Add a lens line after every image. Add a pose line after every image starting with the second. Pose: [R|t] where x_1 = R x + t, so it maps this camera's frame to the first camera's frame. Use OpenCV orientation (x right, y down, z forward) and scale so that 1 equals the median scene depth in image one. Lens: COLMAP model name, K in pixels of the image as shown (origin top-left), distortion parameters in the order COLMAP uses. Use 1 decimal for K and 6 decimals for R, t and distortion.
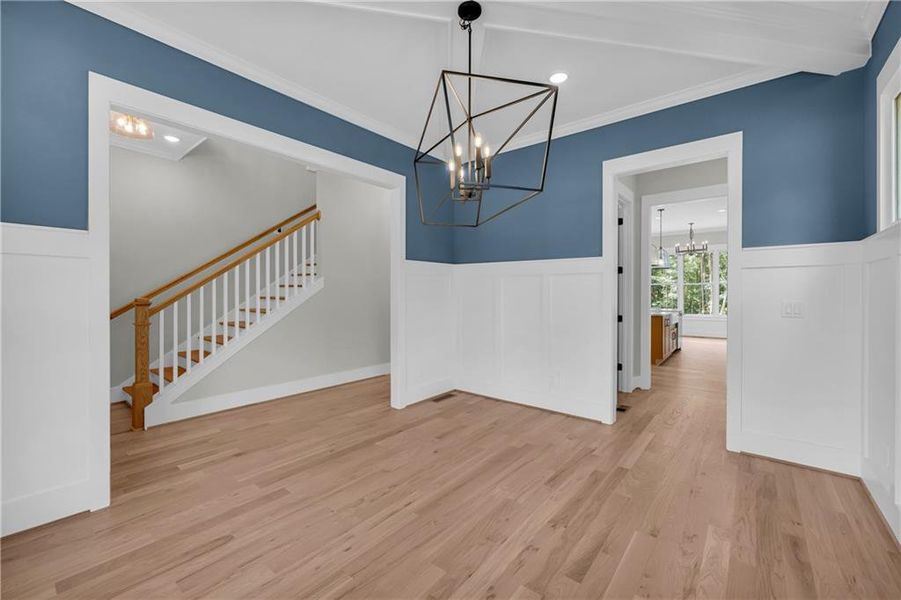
lens RADIAL K [[369.0, 0, 449.0], [0, 369.0, 300.3], [0, 0, 1]] dist [-0.004082, -0.000933]
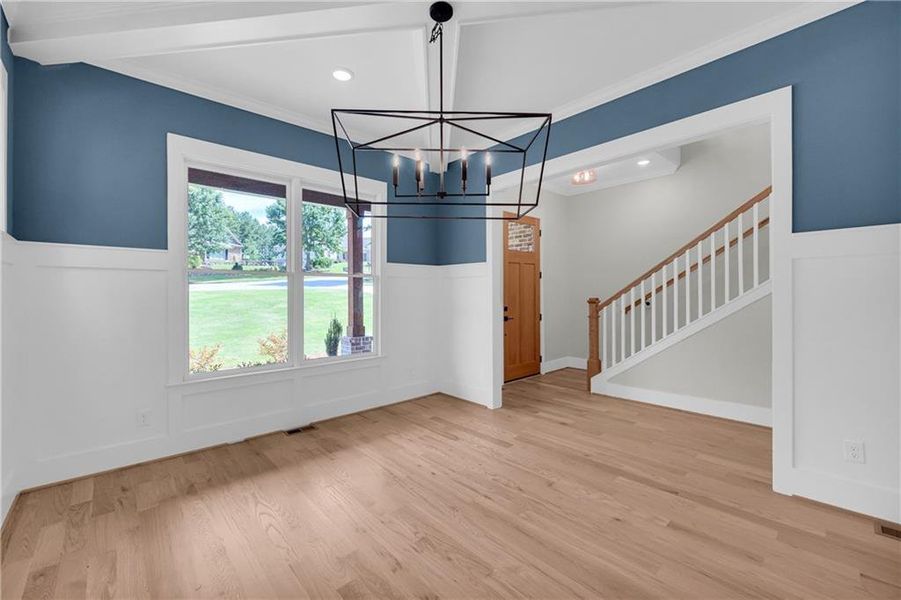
lens RADIAL K [[369.0, 0, 453.9], [0, 369.0, 294.5], [0, 0, 1]] dist [-0.004082, -0.000933]
pose [[-0.131521, 0.000904, -0.991313, 0.756517], [-0.017277, 0.999846, 0.003204, -0.015831], [0.991163, 0.017548, -0.131485, 0.839237]]
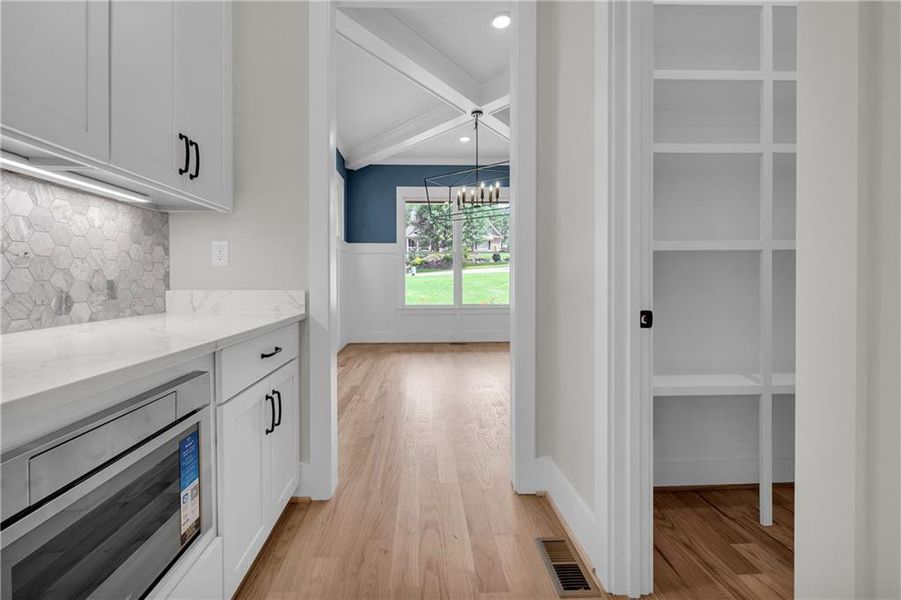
lens RADIAL K [[369.0, 0, 430.8], [0, 369.0, 281.0], [0, 0, 1]] dist [-0.004082, -0.000933]
pose [[-0.751460, 0.000455, -0.659779, 1.114704], [-0.015159, 0.999724, 0.017955, 0.059638], [0.659605, 0.023494, -0.751245, 1.672068]]
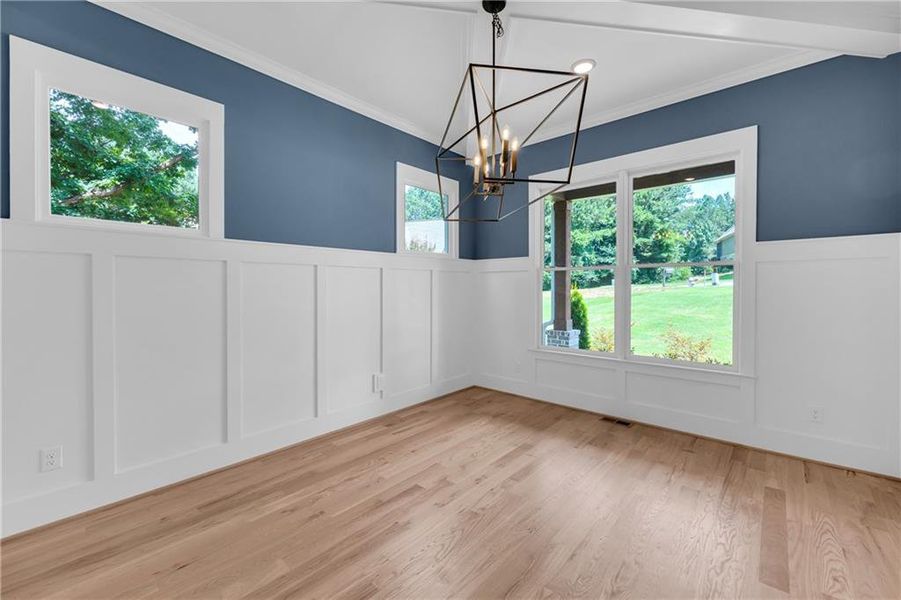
lens RADIAL K [[369.0, 0, 449.8], [0, 369.0, 287.0], [0, 0, 1]] dist [-0.004082, -0.000933]
pose [[-0.999475, 0.002302, 0.032316, 0.101787], [0.002967, 0.999784, 0.020560, -0.030689], [-0.032262, 0.020645, -0.999266, 1.445570]]
